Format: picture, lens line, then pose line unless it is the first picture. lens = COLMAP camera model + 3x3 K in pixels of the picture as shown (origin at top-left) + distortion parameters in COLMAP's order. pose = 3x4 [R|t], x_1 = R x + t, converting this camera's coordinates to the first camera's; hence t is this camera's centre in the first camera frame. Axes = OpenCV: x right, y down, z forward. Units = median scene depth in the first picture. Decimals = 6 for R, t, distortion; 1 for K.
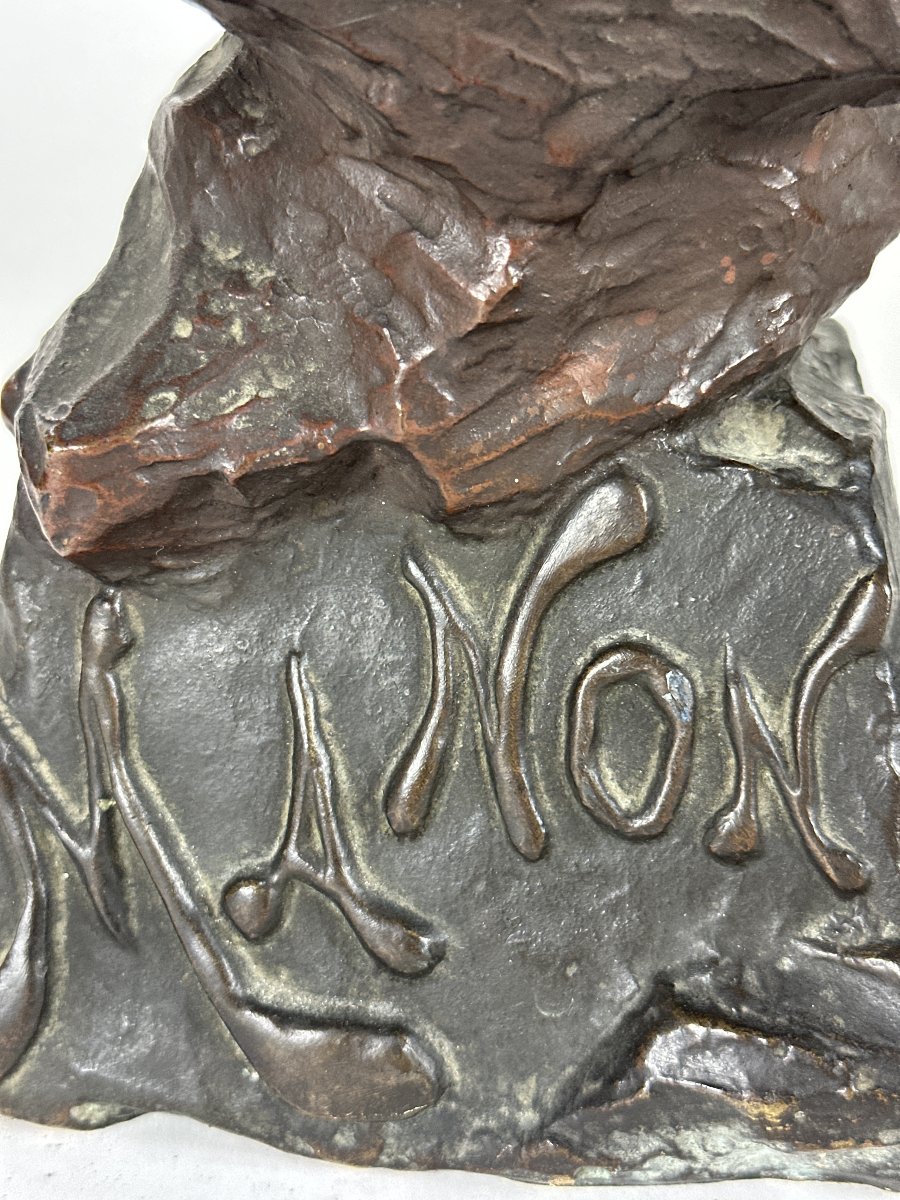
lens RADIAL K [[1683.9, 0, 450.0], [0, 1683.9, 600.0], [0, 0, 1]] dist [0.103751, -0.014734]
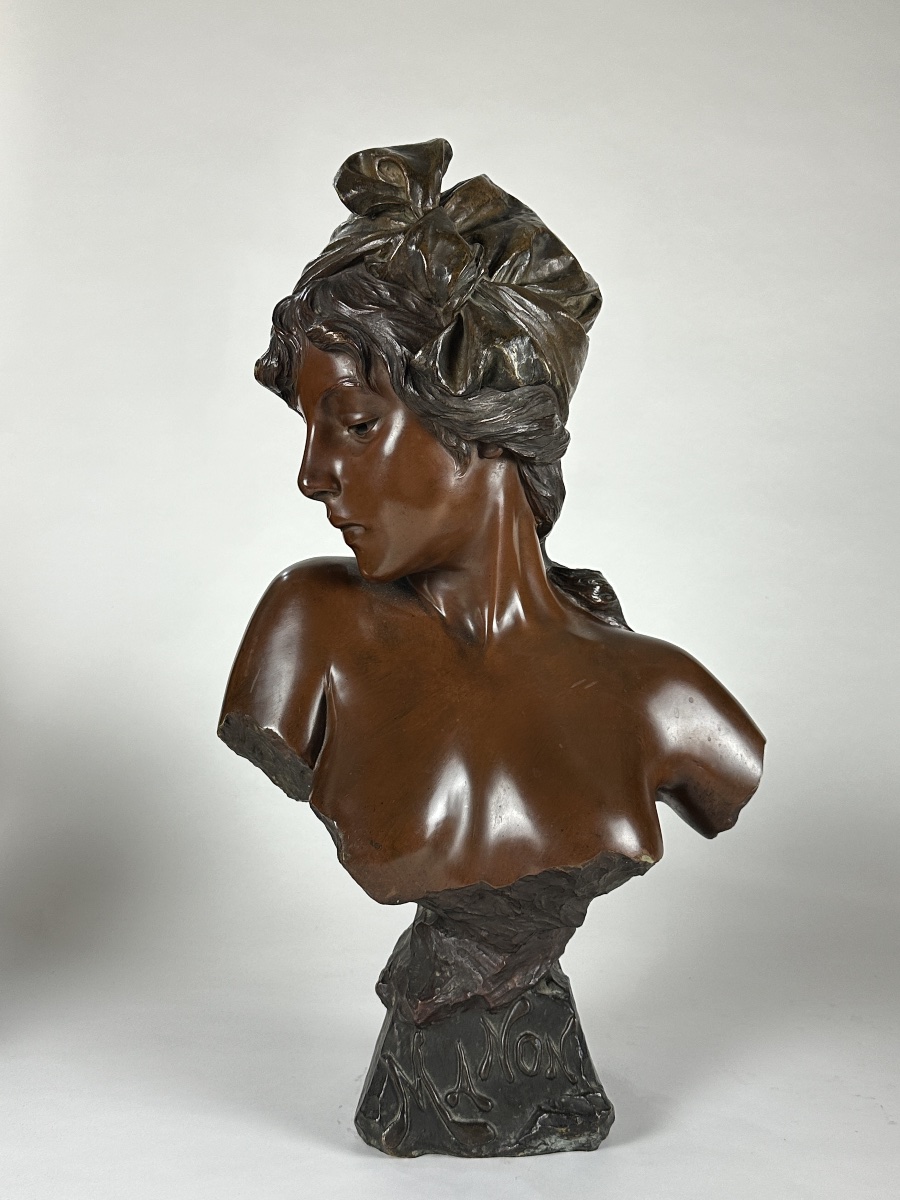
lens RADIAL K [[1304.1, 0, 450.0], [0, 1304.1, 600.0], [0, 0, 1]] dist [0.156567, -0.392114]
pose [[0.979476, -0.004183, 0.201519, -0.895407], [0.065687, 0.951828, -0.299515, -0.041423], [-0.190559, 0.306605, 0.932567, -2.982222]]
